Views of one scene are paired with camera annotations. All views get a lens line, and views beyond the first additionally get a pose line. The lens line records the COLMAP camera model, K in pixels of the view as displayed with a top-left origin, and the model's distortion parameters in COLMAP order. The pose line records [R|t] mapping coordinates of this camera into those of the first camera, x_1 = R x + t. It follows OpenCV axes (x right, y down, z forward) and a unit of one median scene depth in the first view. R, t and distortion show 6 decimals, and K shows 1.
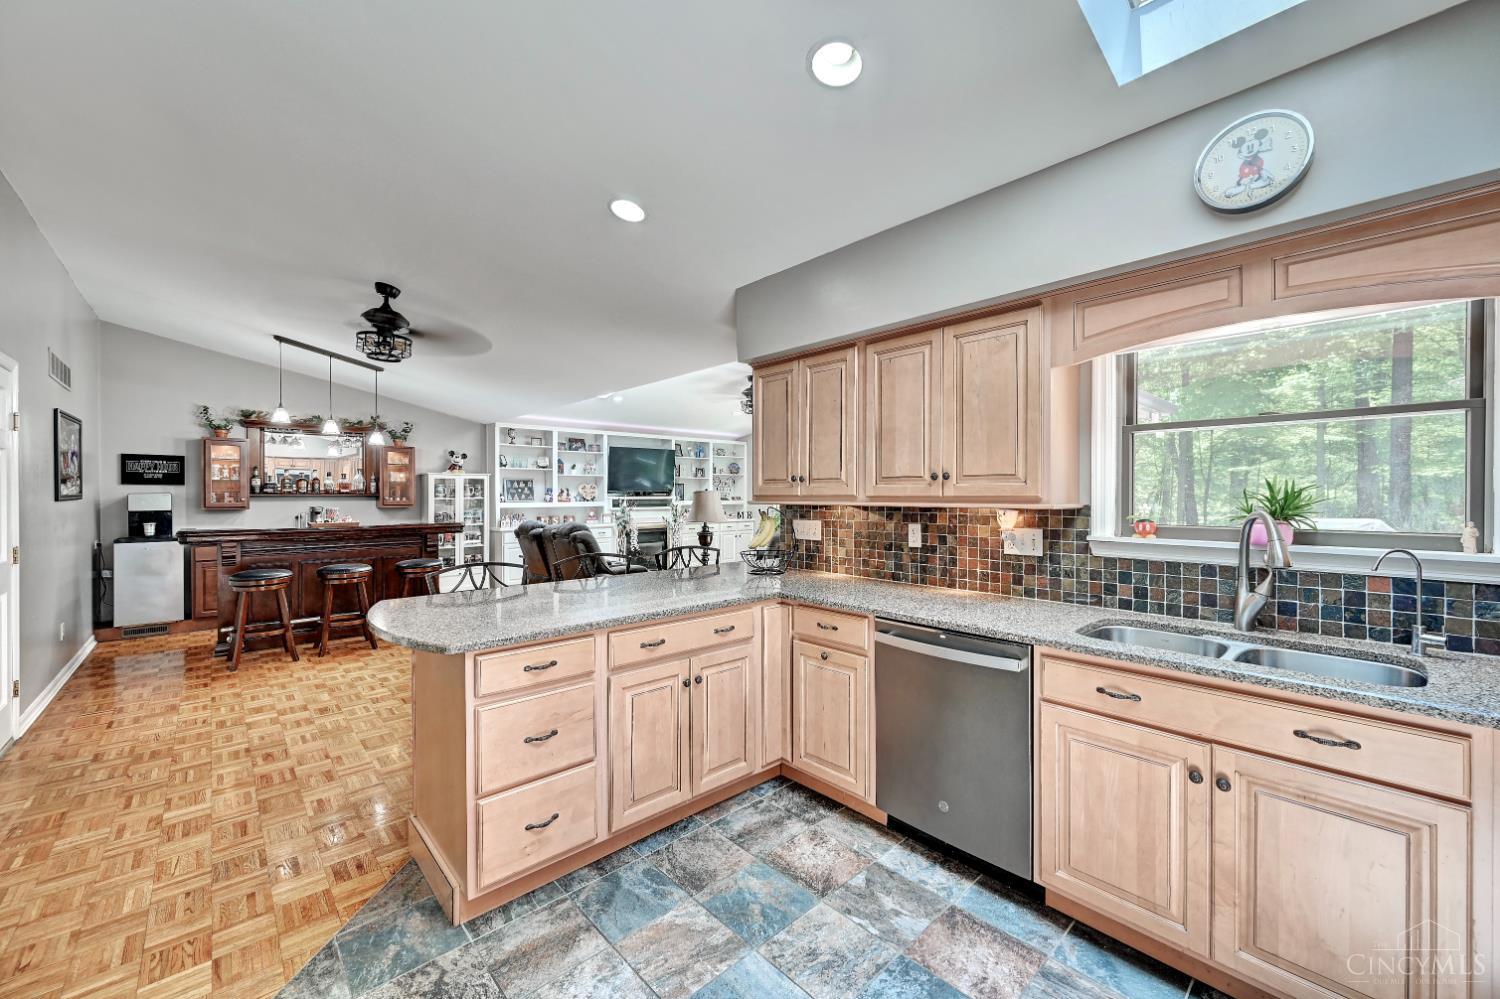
lens RADIAL K [[586.3, 0, 755.8], [0, 586.3, 498.1], [0, 0, 1]] dist [-0.002208, 0.000753]
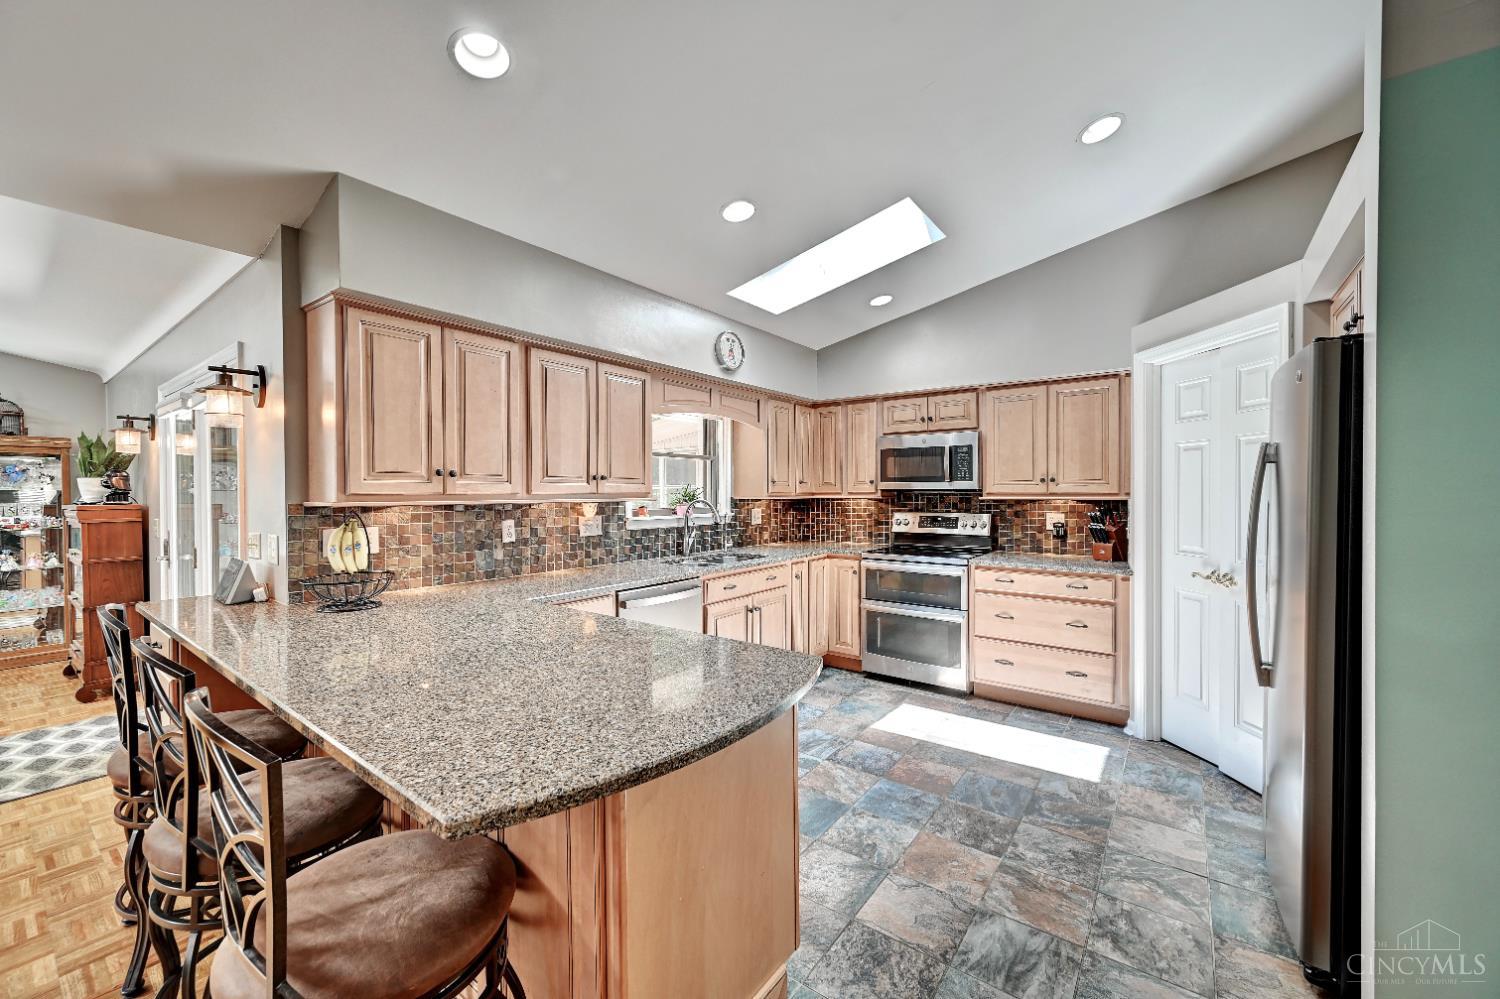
lens RADIAL K [[586.3, 0, 747.1], [0, 586.3, 497.4], [0, 0, 1]] dist [-0.002208, 0.000753]
pose [[-0.178137, -0.009095, 0.983964, -0.282580], [0.010465, 0.999883, 0.011136, -0.001326], [-0.983950, 0.012281, -0.178021, 0.257654]]
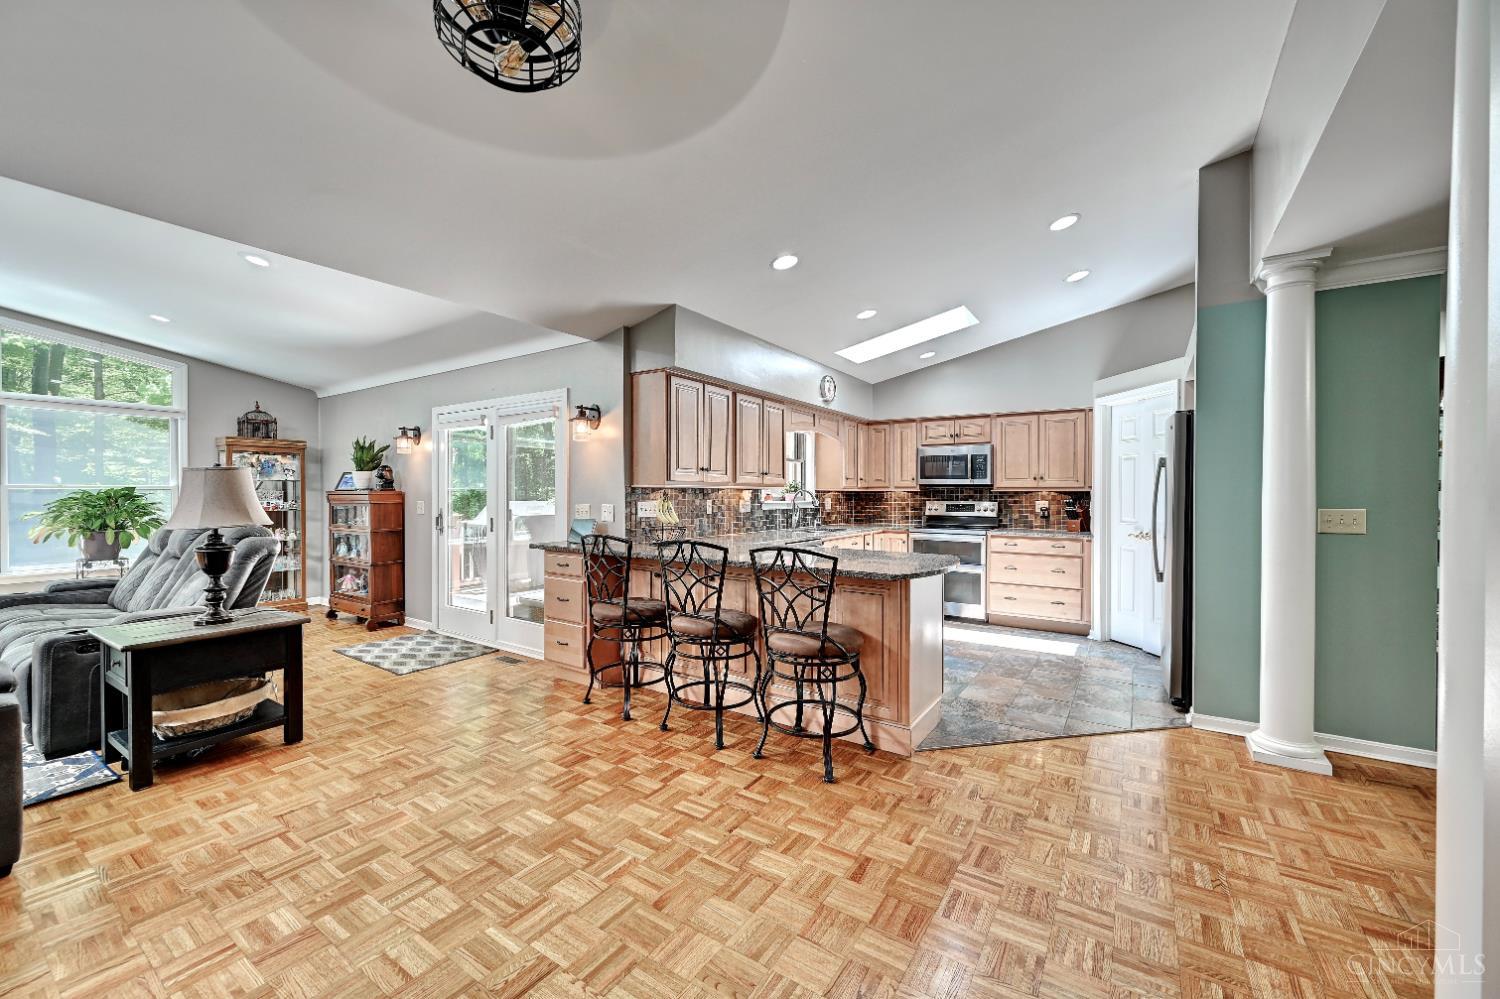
lens RADIAL K [[586.3, 0, 749.8], [0, 586.3, 498.9], [0, 0, 1]] dist [-0.002208, 0.000753]
pose [[-0.234233, -0.008679, 0.972142, -0.456606], [0.004338, 0.999941, 0.009973, 0.008513], [-0.972171, 0.006554, -0.234181, 0.429044]]
